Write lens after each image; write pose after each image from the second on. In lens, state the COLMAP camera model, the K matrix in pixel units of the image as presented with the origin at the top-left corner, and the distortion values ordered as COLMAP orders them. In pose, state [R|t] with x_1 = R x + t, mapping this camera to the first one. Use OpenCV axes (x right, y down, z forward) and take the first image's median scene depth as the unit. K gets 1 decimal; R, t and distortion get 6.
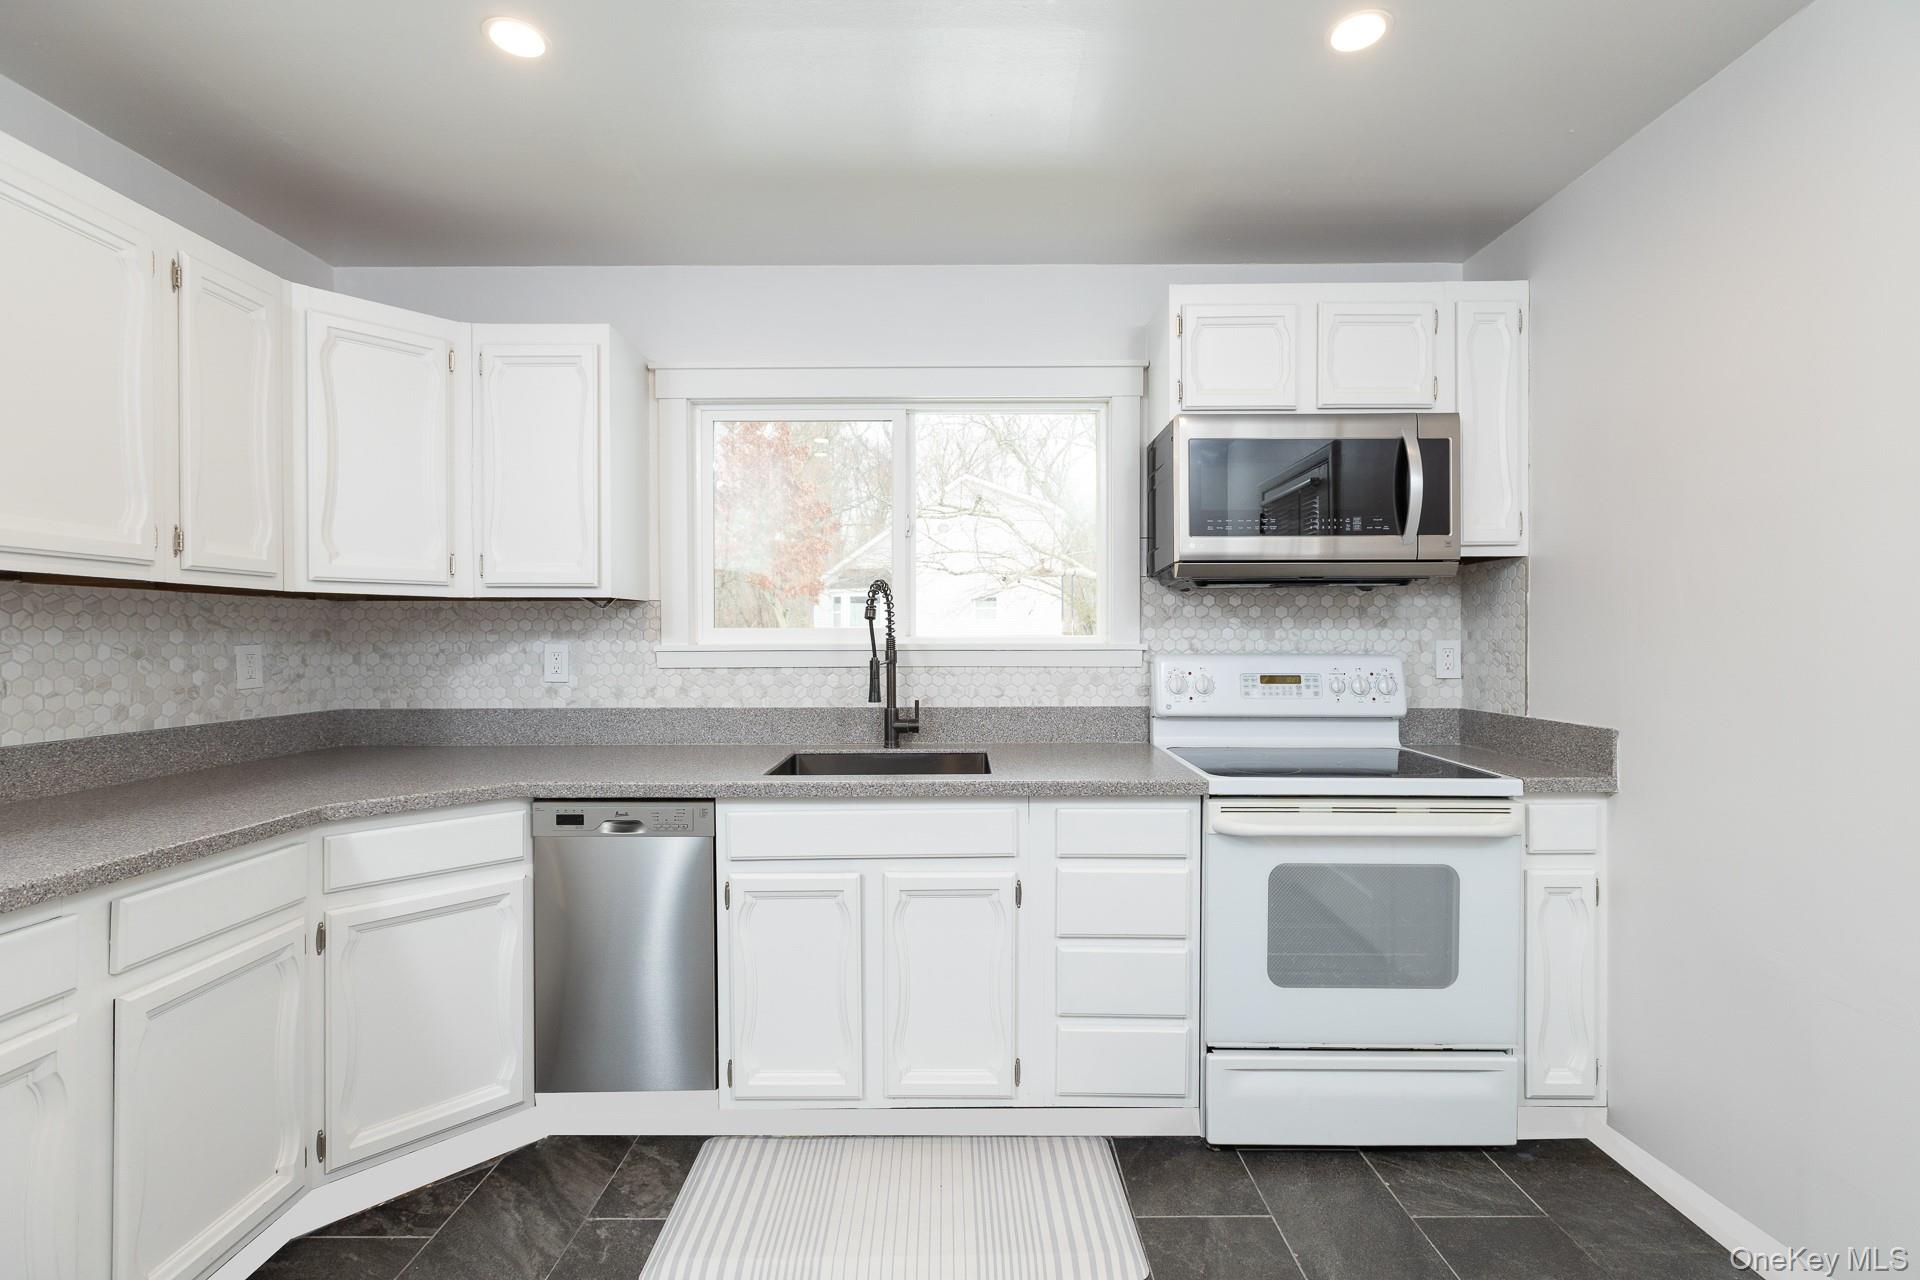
lens RADIAL K [[860.1, 0, 955.5], [0, 860.1, 640.3], [0, 0, 1]] dist [0.005212, -0.000755]
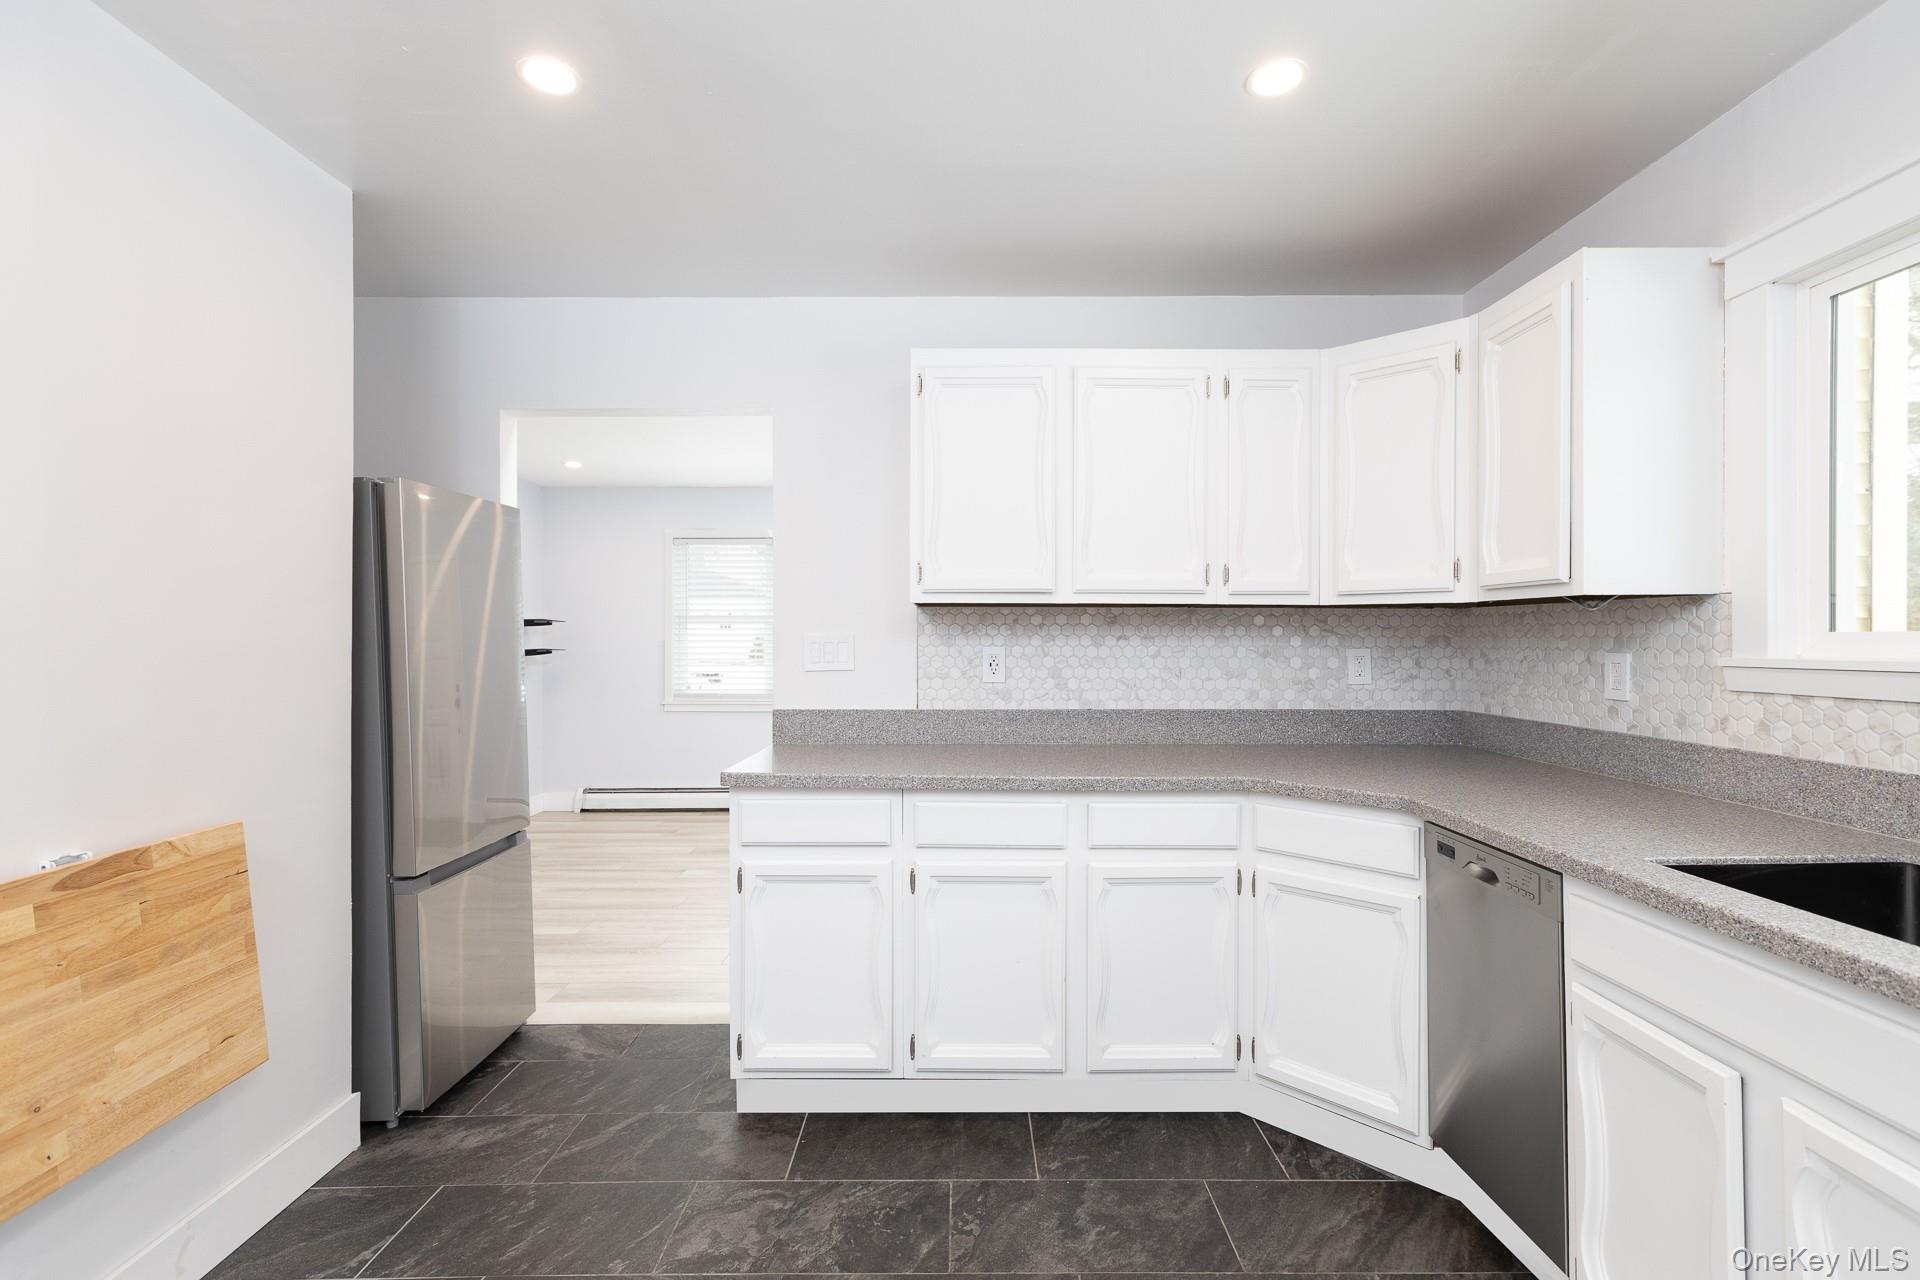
lens RADIAL K [[860.1, 0, 967.8], [0, 860.1, 641.7], [0, 0, 1]] dist [0.005212, -0.000755]
pose [[0.016635, 0.006378, -0.999841, 0.373950], [-0.006774, 0.999957, 0.006266, -0.007960], [0.999839, 0.006669, 0.016678, 0.418187]]
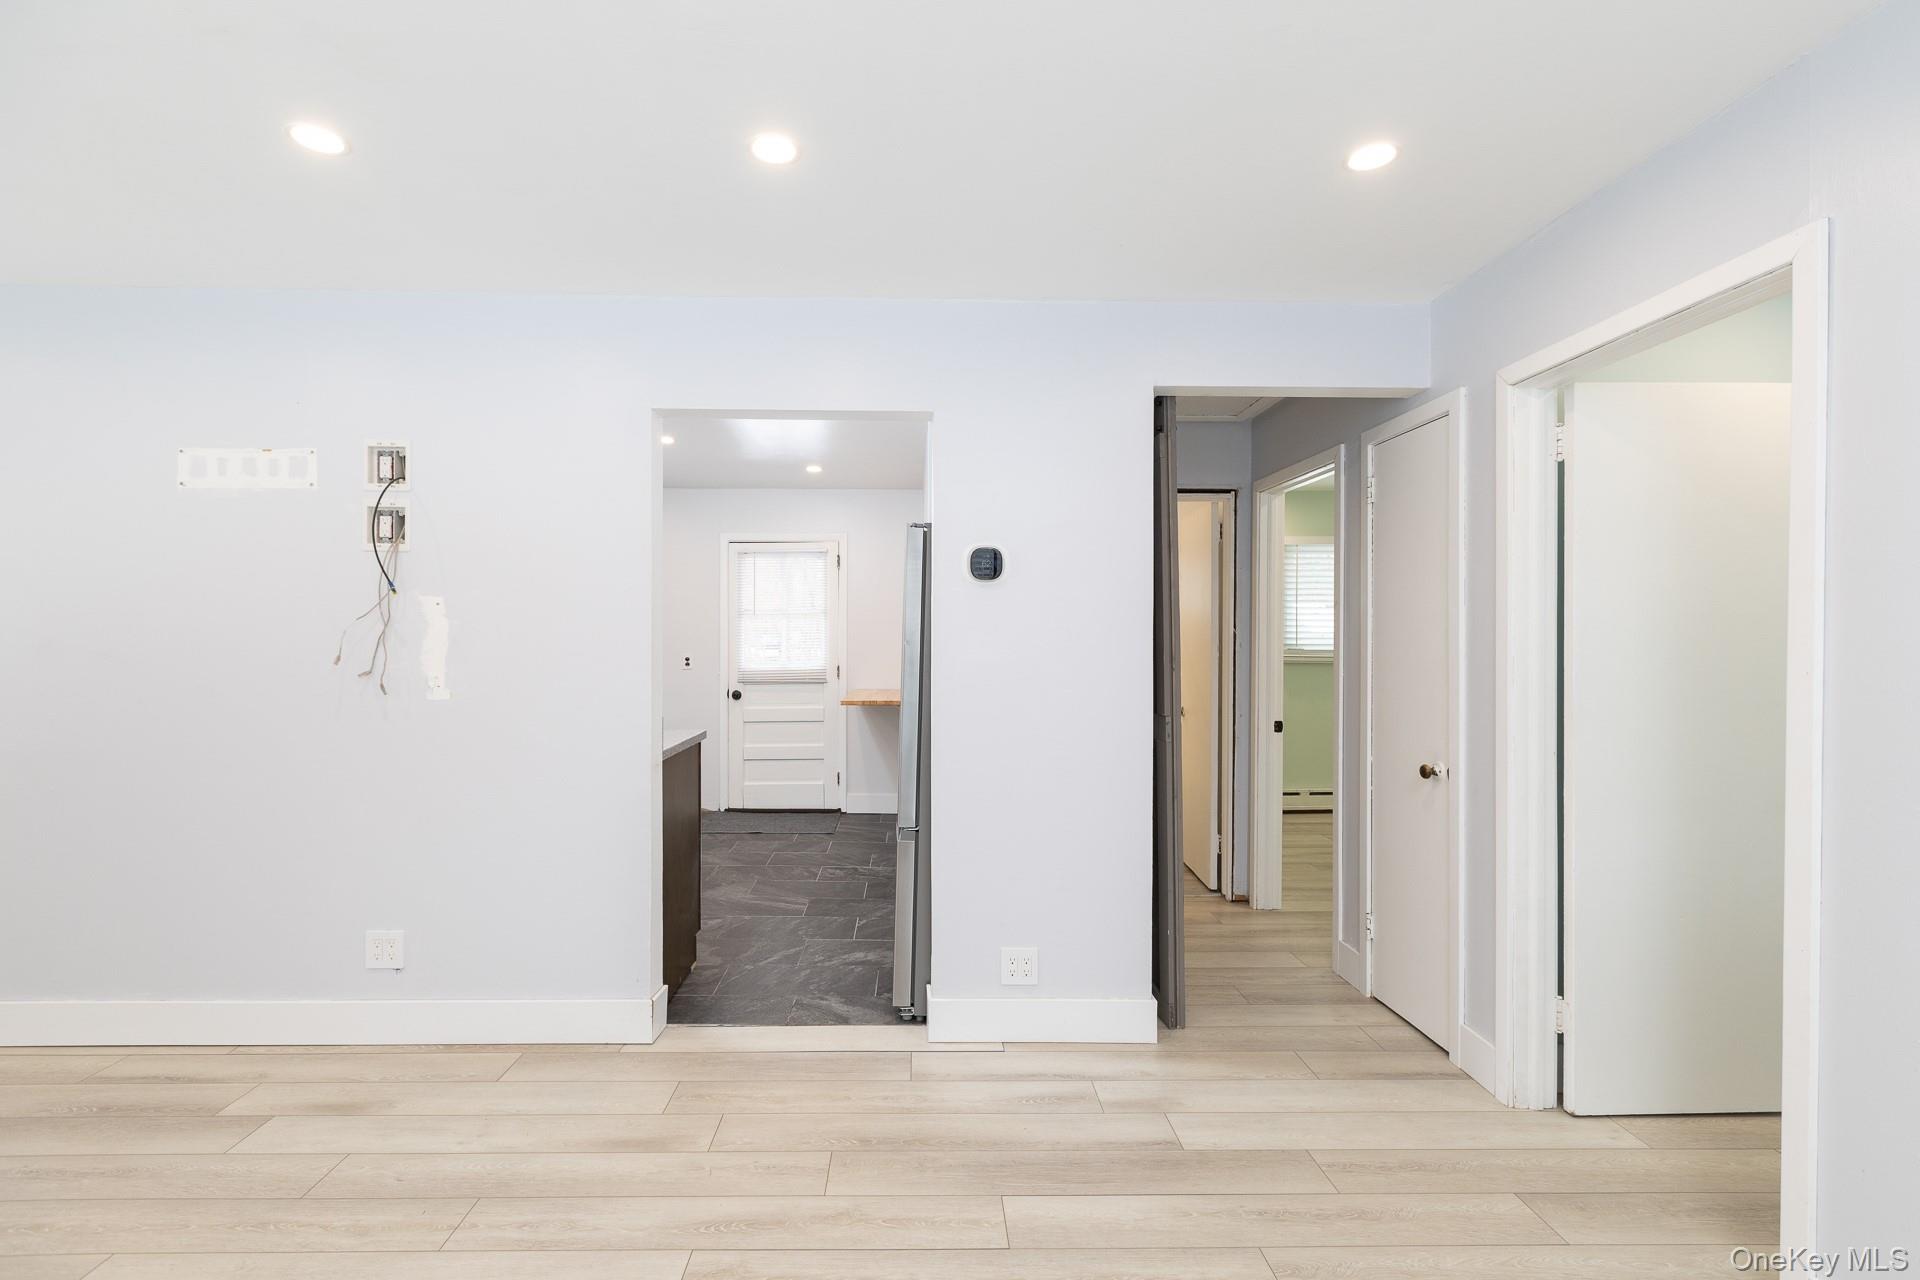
lens RADIAL K [[860.1, 0, 924.4], [0, 860.1, 652.0], [0, 0, 1]] dist [0.005212, -0.000755]
pose [[-0.021780, -0.008001, 0.999731, -1.961582], [0.003888, 0.999960, 0.008087, 0.001229], [-0.999755, 0.004064, -0.021748, -0.155693]]
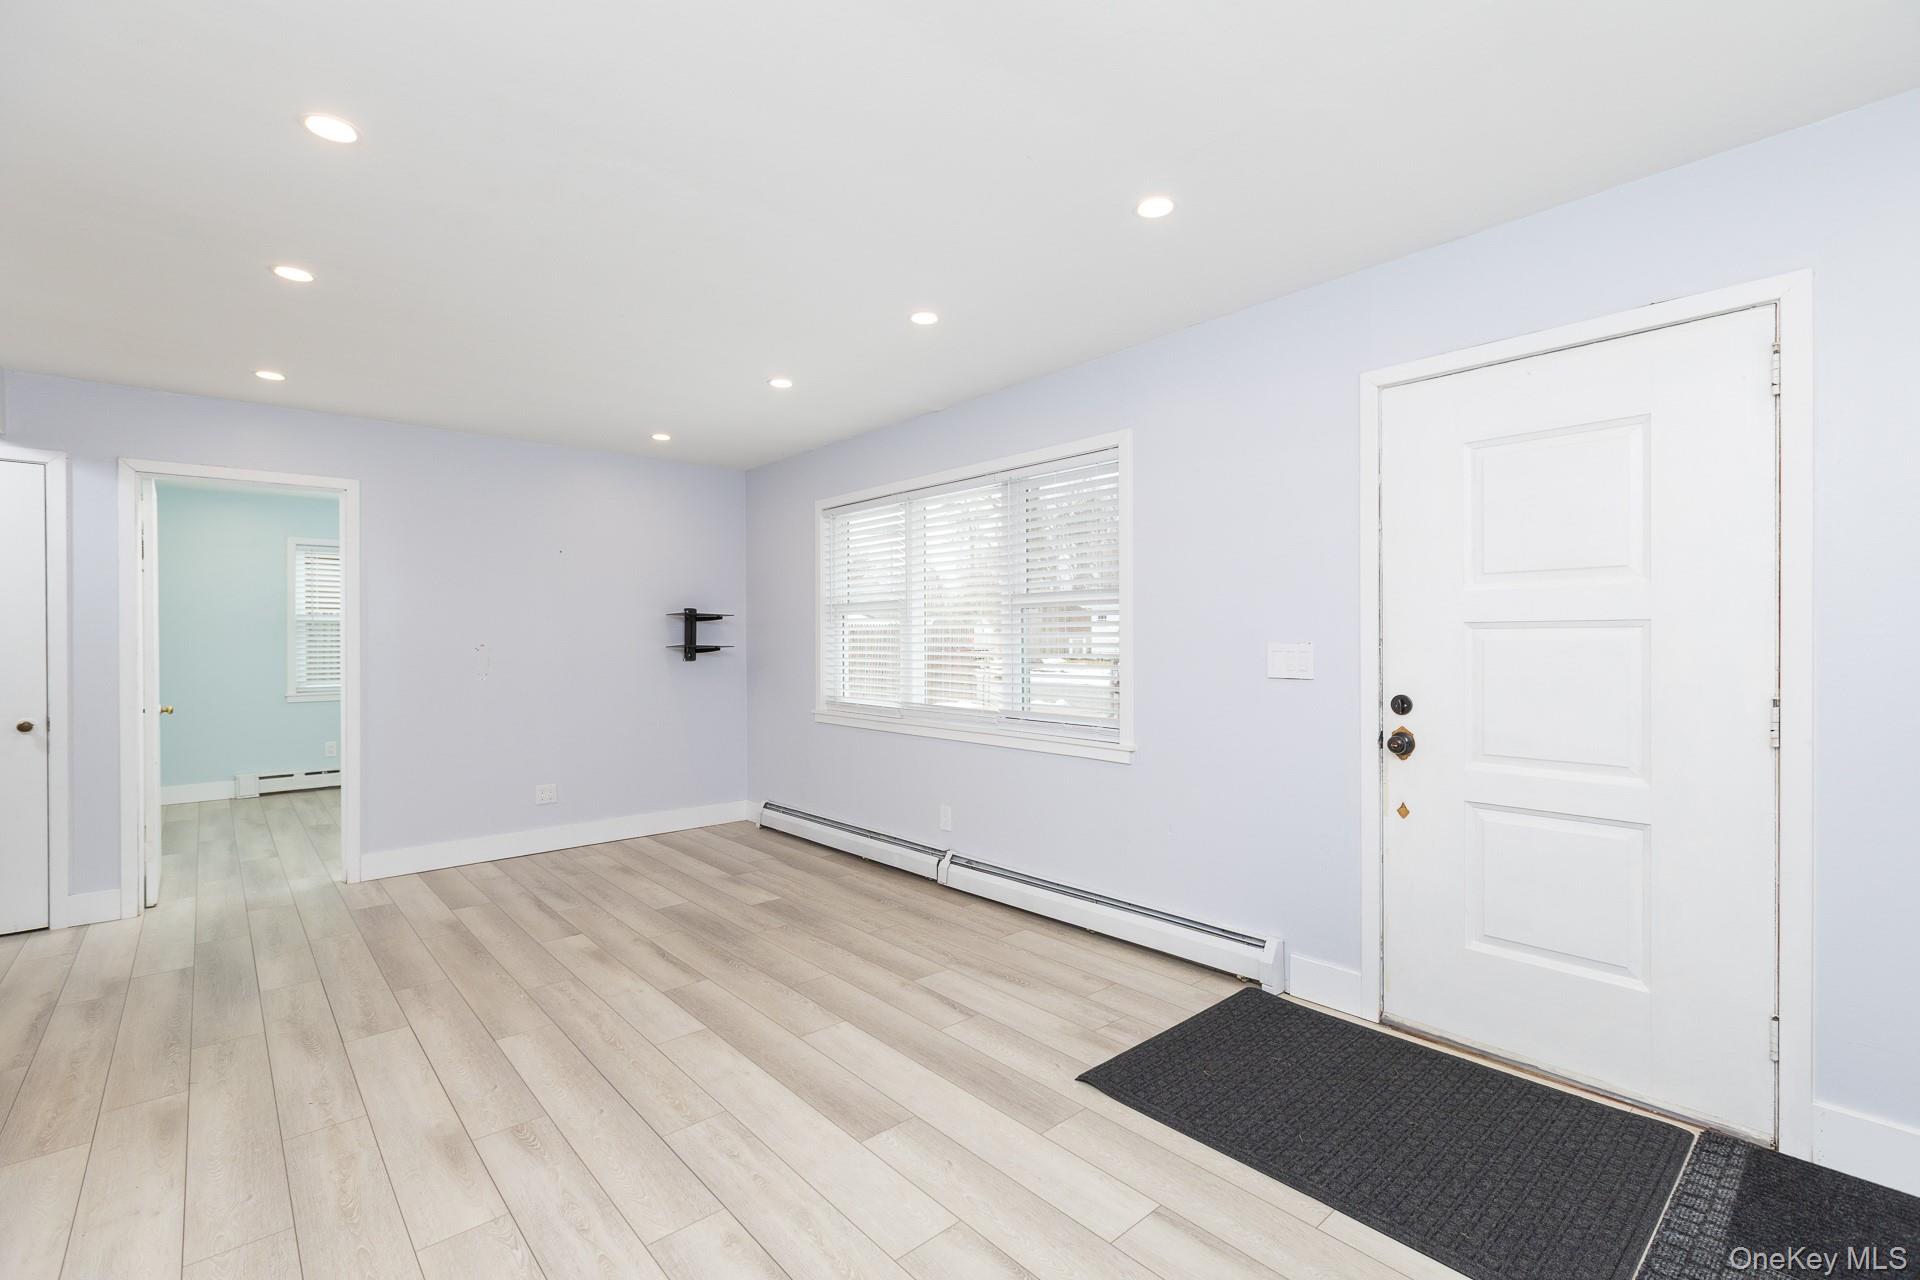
lens RADIAL K [[860.1, 0, 956.0], [0, 860.1, 633.0], [0, 0, 1]] dist [0.005212, -0.000755]
pose [[-0.748256, 0.006774, -0.663375, -1.081791], [0.006918, 0.999973, 0.002407, 0.013845], [0.663373, -0.002788, -0.748283, 1.339261]]
